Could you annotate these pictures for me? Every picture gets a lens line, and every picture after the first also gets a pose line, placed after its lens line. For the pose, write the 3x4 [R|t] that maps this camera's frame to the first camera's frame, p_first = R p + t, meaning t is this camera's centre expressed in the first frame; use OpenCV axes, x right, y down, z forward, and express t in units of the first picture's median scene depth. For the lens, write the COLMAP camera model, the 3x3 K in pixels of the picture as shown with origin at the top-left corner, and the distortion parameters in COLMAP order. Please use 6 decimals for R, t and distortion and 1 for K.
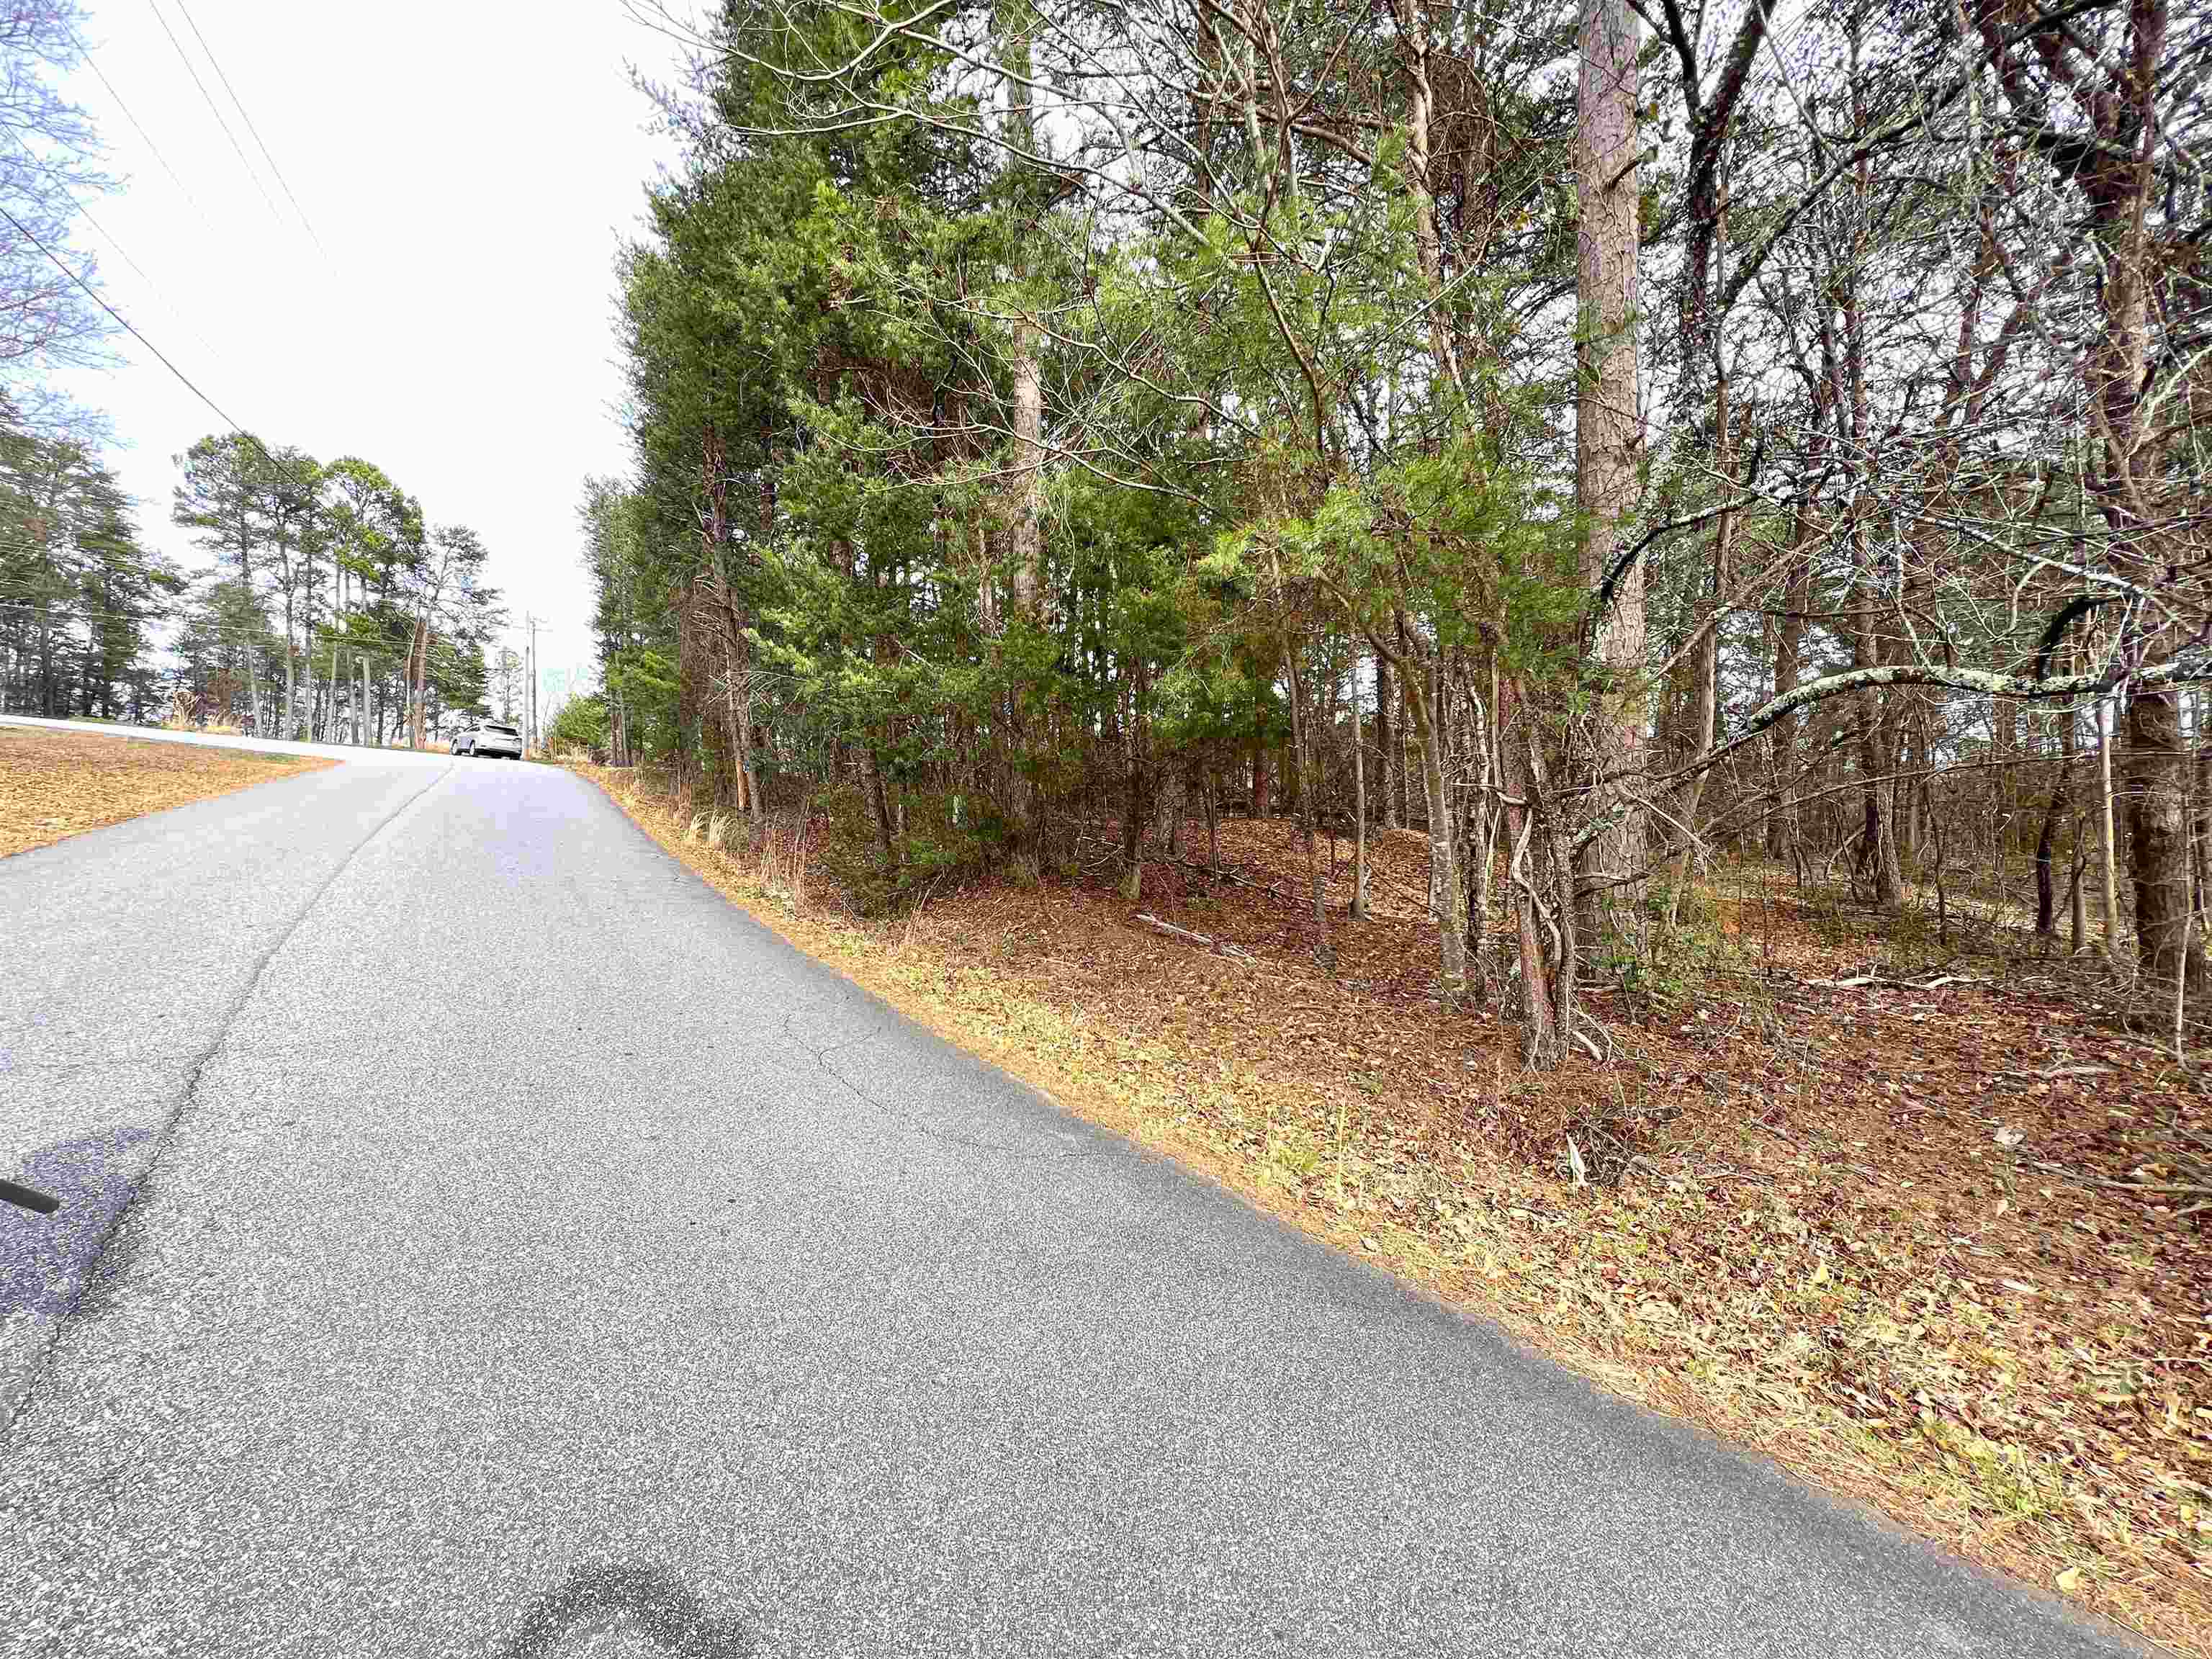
lens RADIAL K [[890.4, 0, 1106.3], [0, 890.4, 830.0], [0, 0, 1]] dist [0.000840, -0.000161]
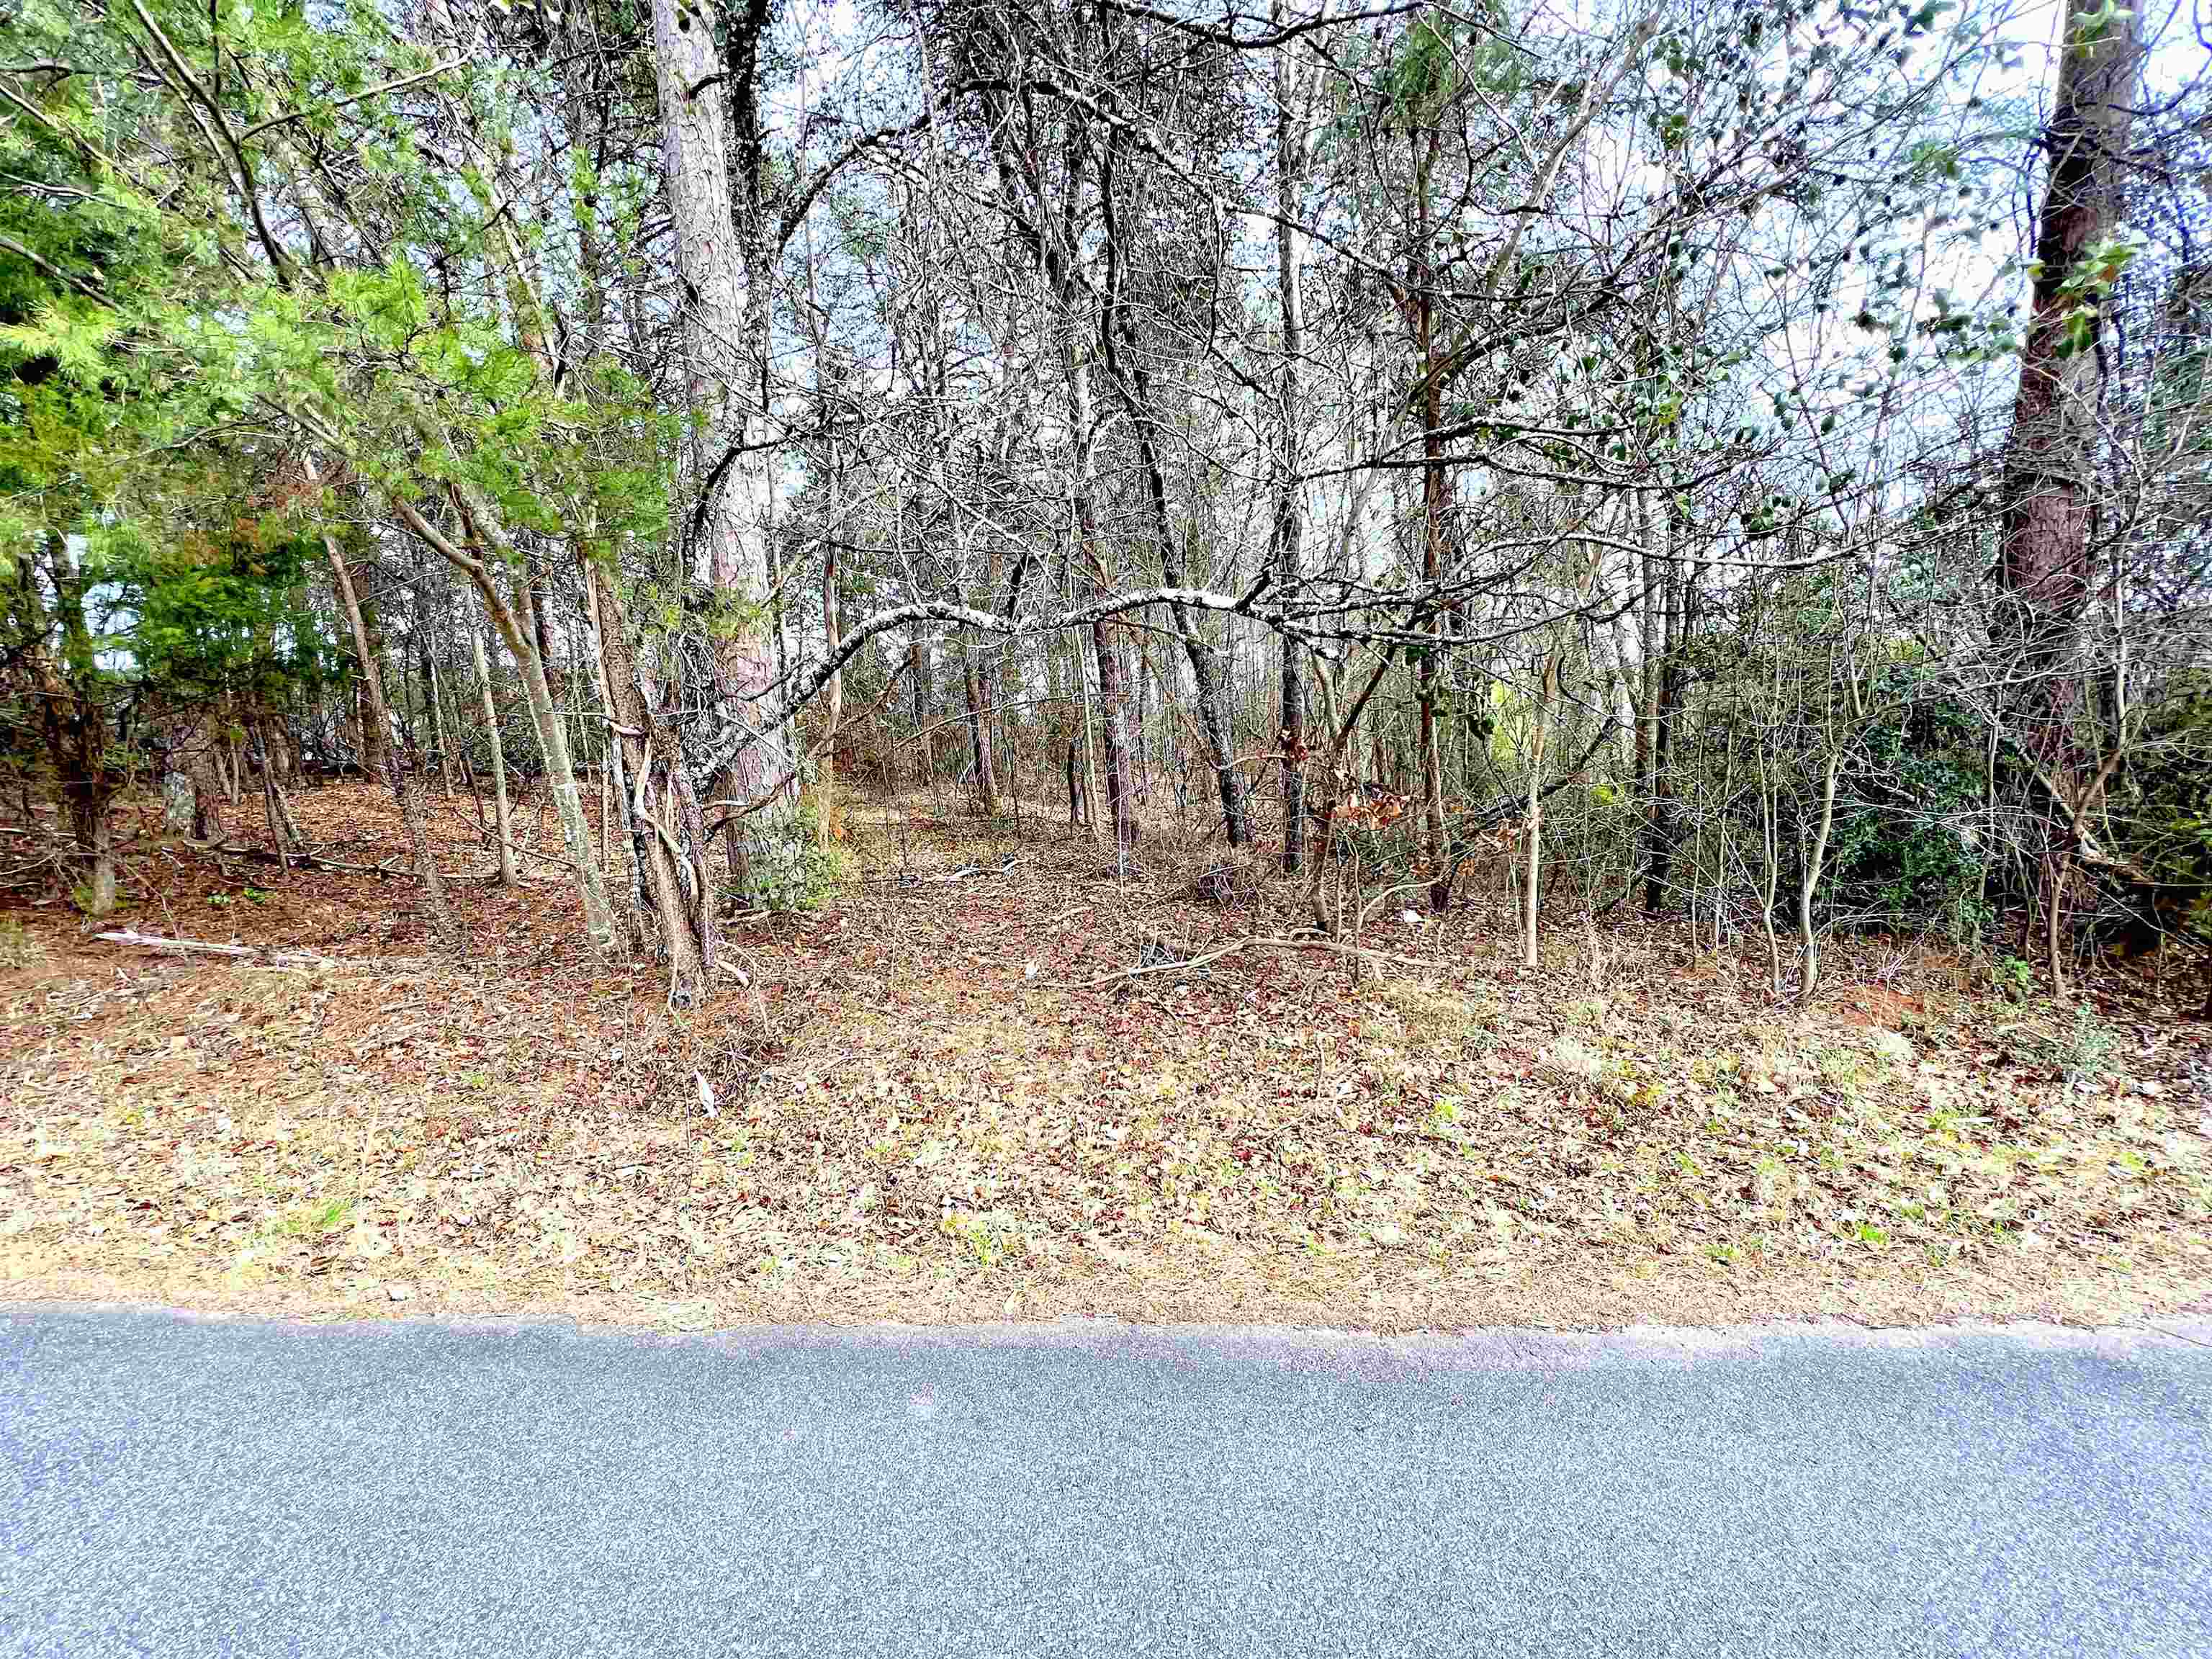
lens RADIAL K [[890.4, 0, 1105.2], [0, 890.4, 828.2], [0, 0, 1]] dist [0.000840, -0.000161]
pose [[0.665411, -0.108359, 0.738571, 0.097088], [0.067921, 0.994093, 0.084654, 0.023084], [-0.743381, -0.006165, 0.668840, 0.018781]]
